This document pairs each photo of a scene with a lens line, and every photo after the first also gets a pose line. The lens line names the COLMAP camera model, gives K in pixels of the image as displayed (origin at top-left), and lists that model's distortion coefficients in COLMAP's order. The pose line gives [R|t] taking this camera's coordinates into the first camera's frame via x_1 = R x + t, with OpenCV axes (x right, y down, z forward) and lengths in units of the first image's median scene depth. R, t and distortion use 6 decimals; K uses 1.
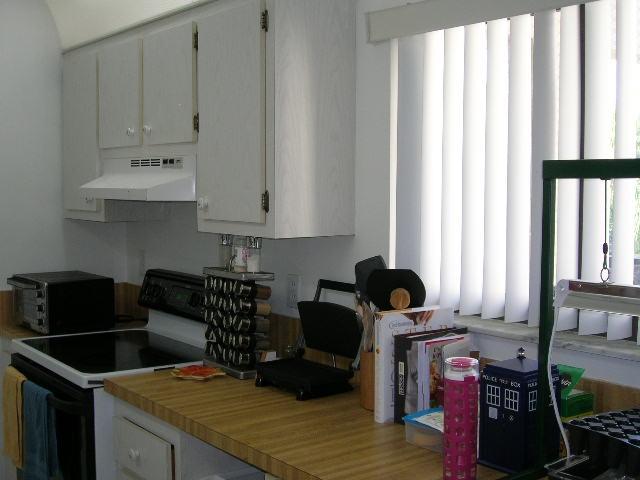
lens RADIAL K [[869.4, 0, 320.0], [0, 869.4, 240.0], [0, 0, 1]] dist [-0.129556, 0.021086]
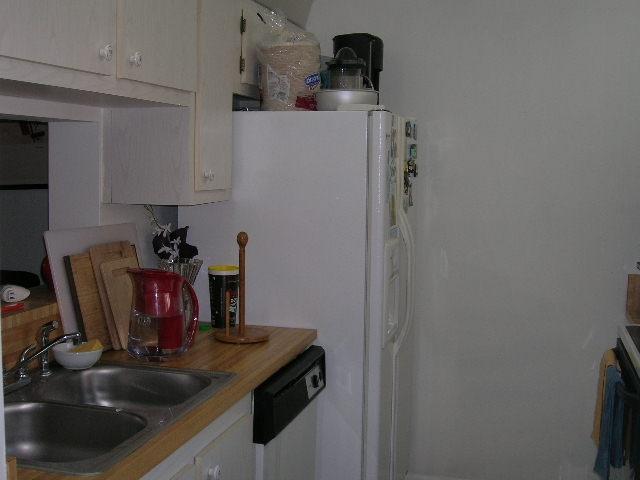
lens RADIAL K [[869.4, 0, 320.0], [0, 869.4, 240.0], [0, 0, 1]] dist [-0.129556, 0.021086]
pose [[0.633550, 0.080165, -0.769538, 0.194904], [-0.068750, 0.996516, 0.047209, -0.001776], [0.770642, 0.022996, 0.636854, 0.123917]]
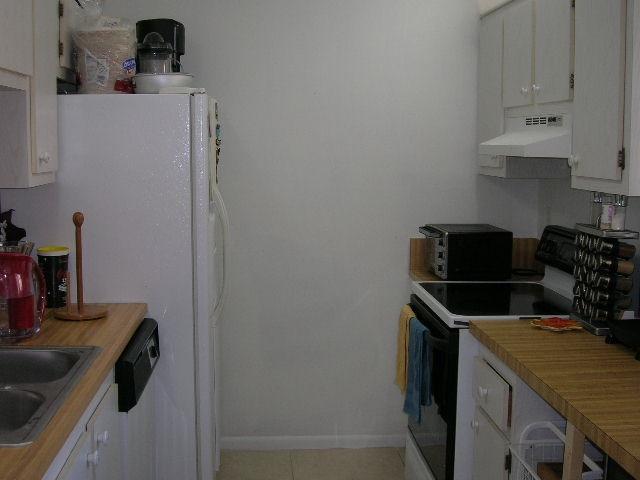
lens RADIAL K [[869.4, 0, 320.0], [0, 869.4, 240.0], [0, 0, 1]] dist [-0.129556, 0.021086]
pose [[0.844106, 0.062060, -0.532573, 0.154954], [-0.039730, 0.997788, 0.053299, 0.009210], [0.534702, -0.023831, 0.844704, -0.014409]]
